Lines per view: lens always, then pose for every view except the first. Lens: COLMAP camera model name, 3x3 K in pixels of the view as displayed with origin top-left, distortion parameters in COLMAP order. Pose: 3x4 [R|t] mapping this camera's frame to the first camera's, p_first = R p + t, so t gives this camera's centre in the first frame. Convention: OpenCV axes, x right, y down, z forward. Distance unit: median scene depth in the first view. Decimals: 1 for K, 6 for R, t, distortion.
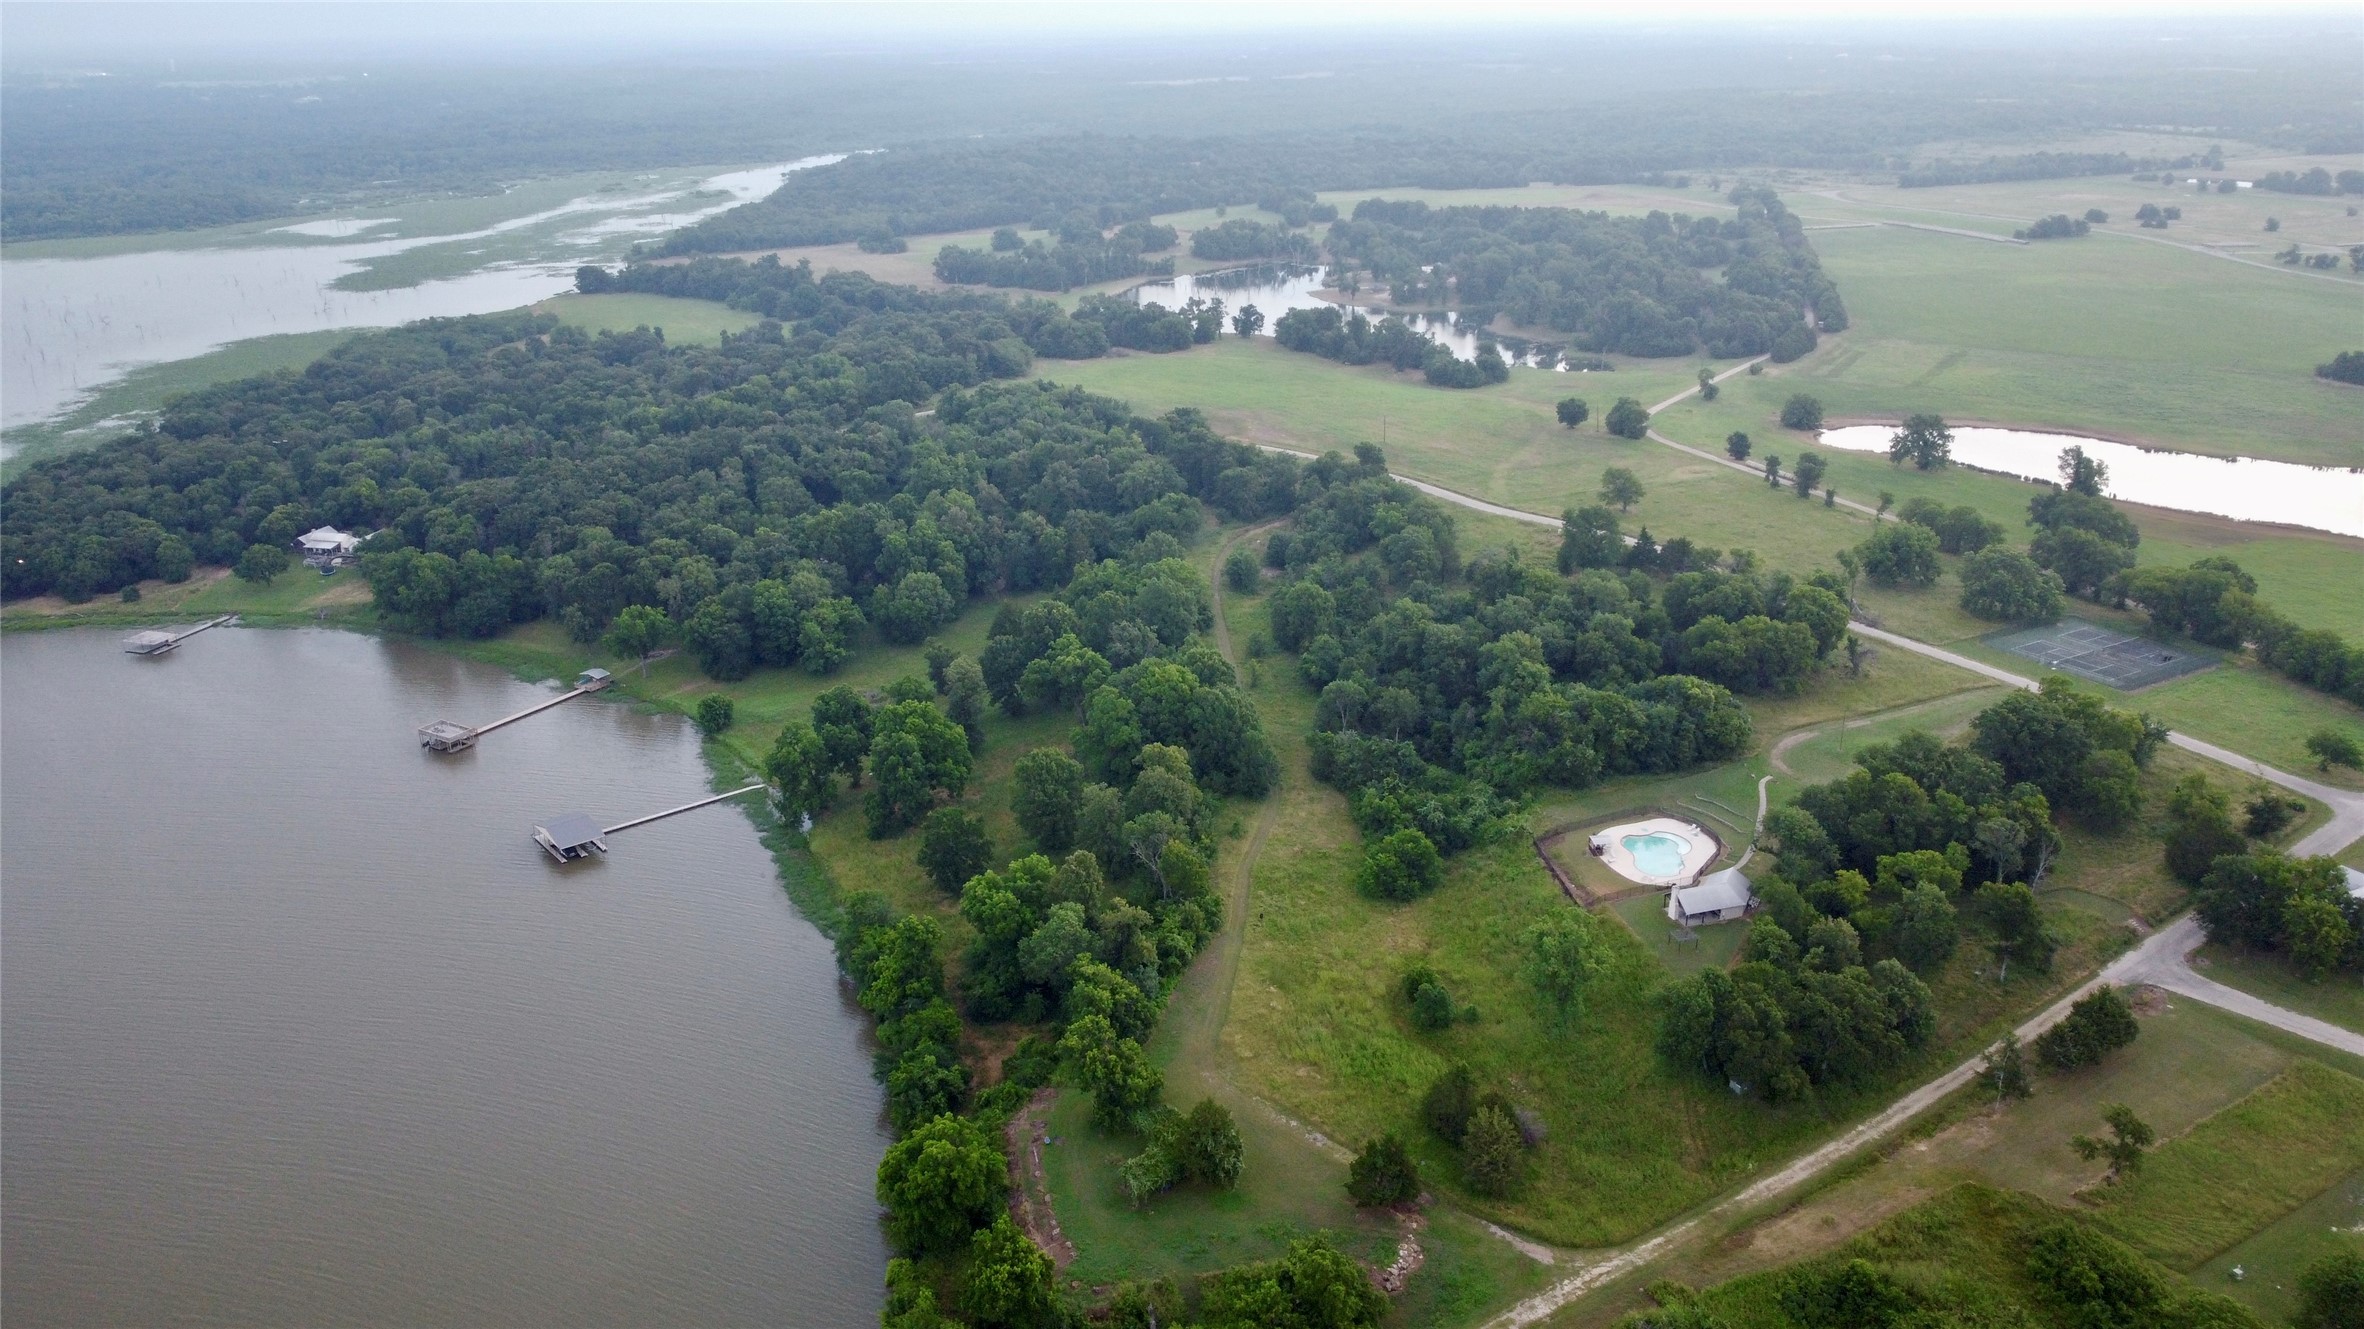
lens RADIAL K [[1781.8, 0, 1177.2], [0, 1781.8, 656.2], [0, 0, 1]] dist [0.006248, -0.011024]
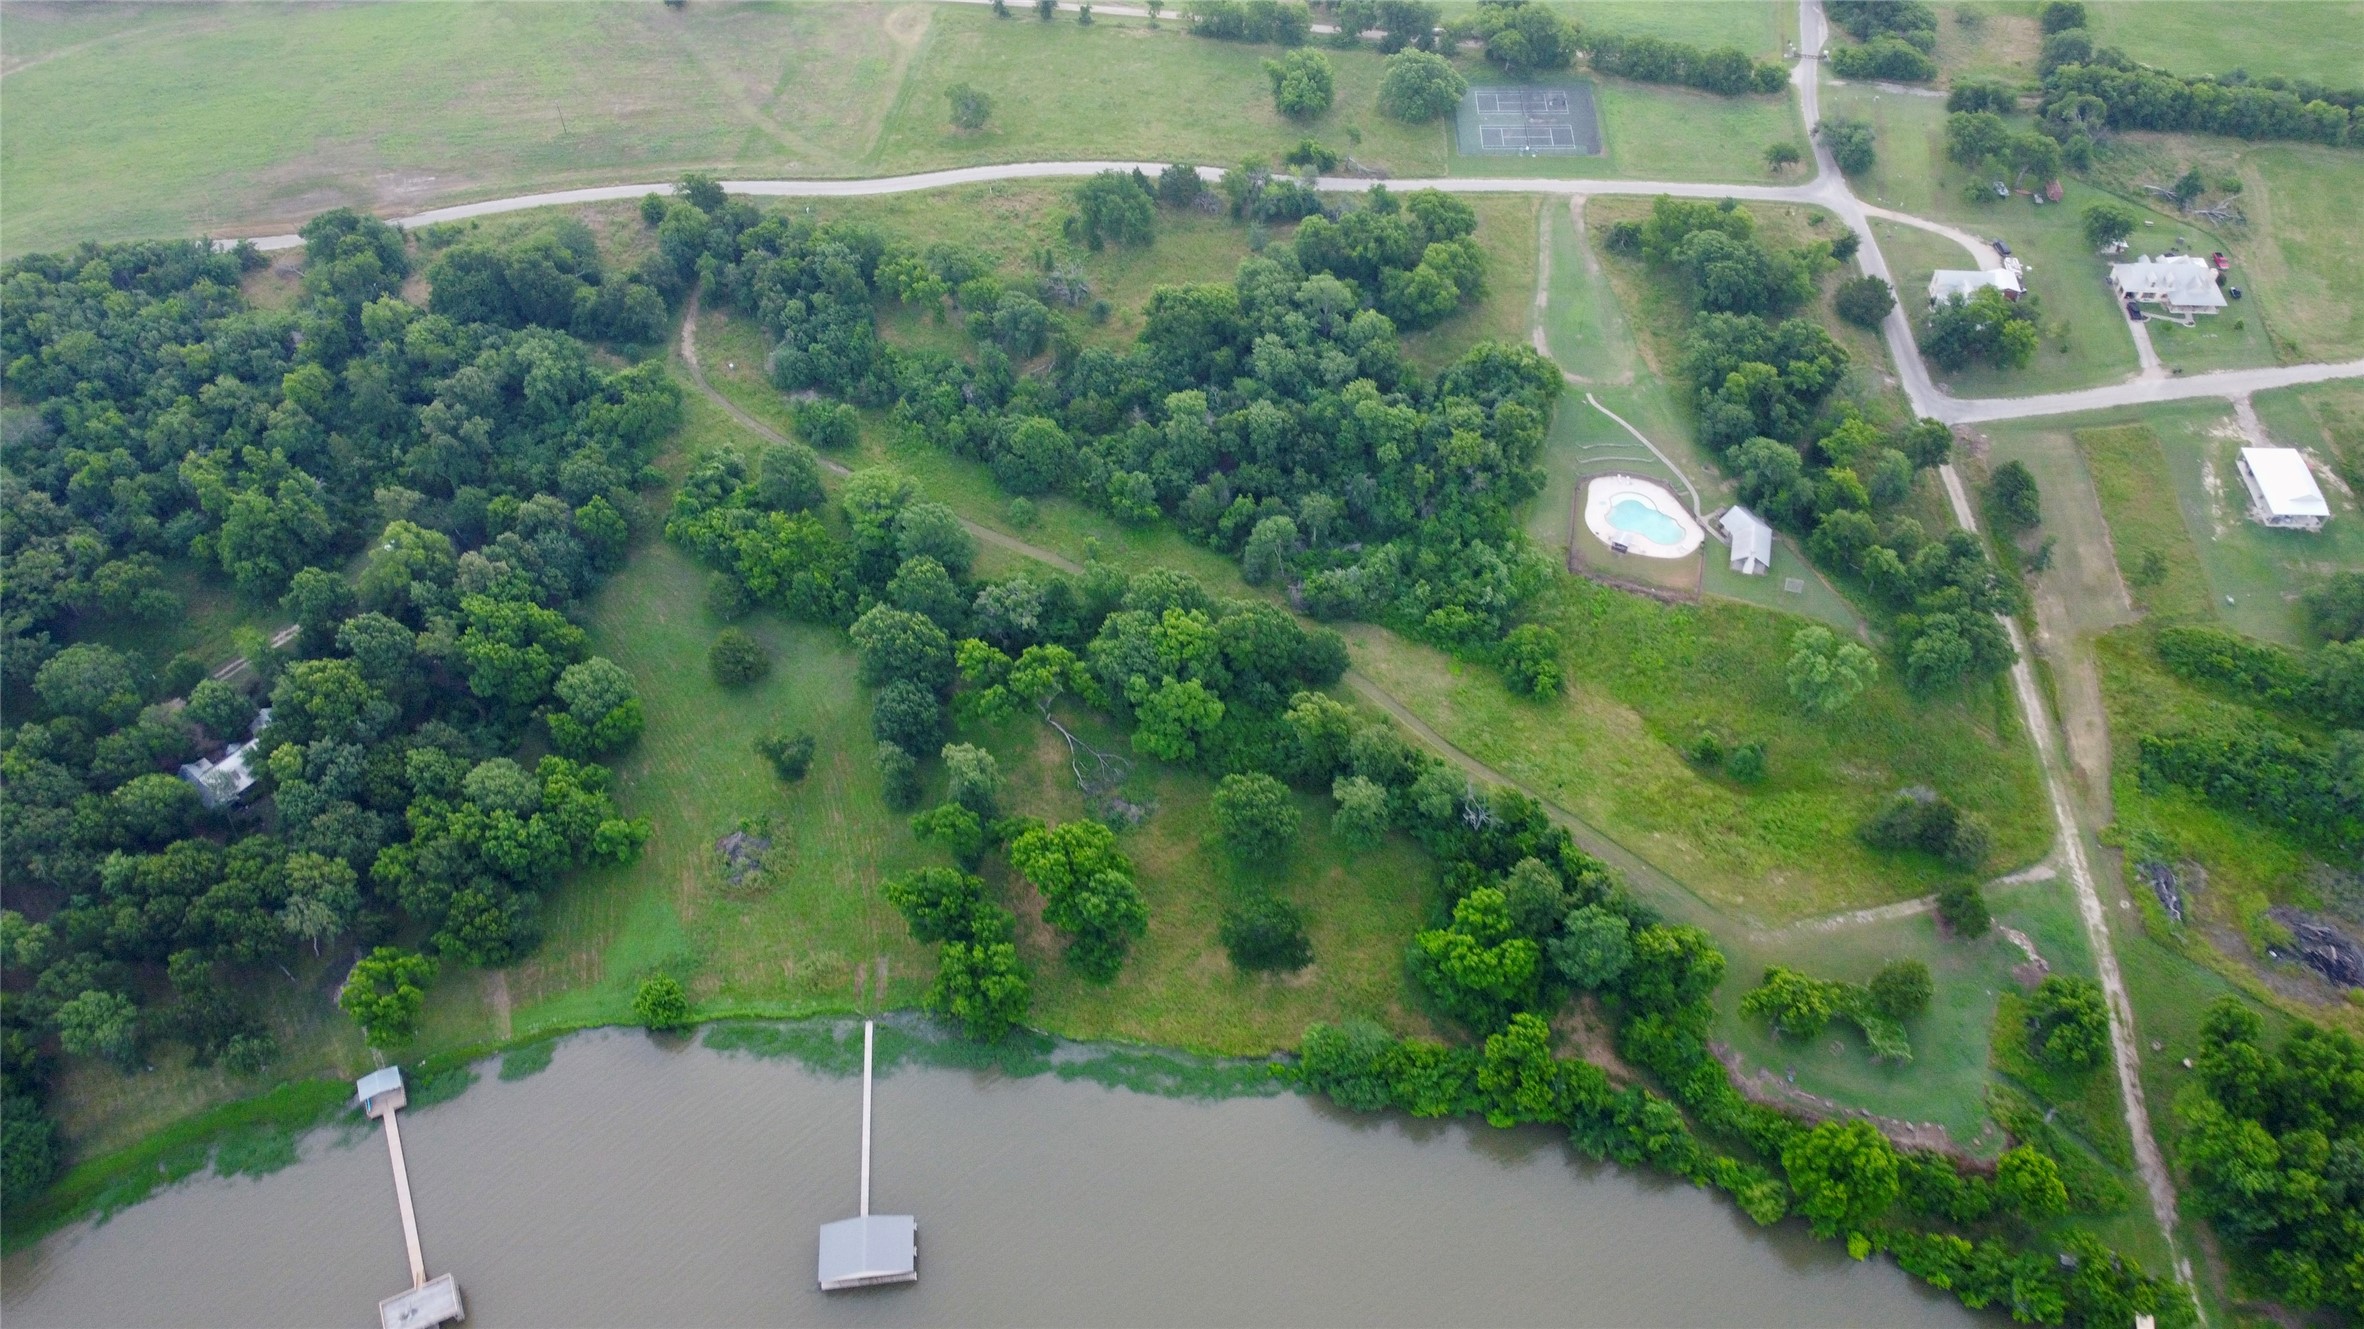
lens RADIAL K [[1781.8, 0, 1177.2], [0, 1781.8, 656.2], [0, 0, 1]] dist [0.006248, -0.011024]
pose [[0.543077, -0.636636, 0.547505, -0.838121], [0.305879, 0.757230, 0.577097, -0.827626], [-0.781988, -0.145938, 0.605968, 0.684388]]
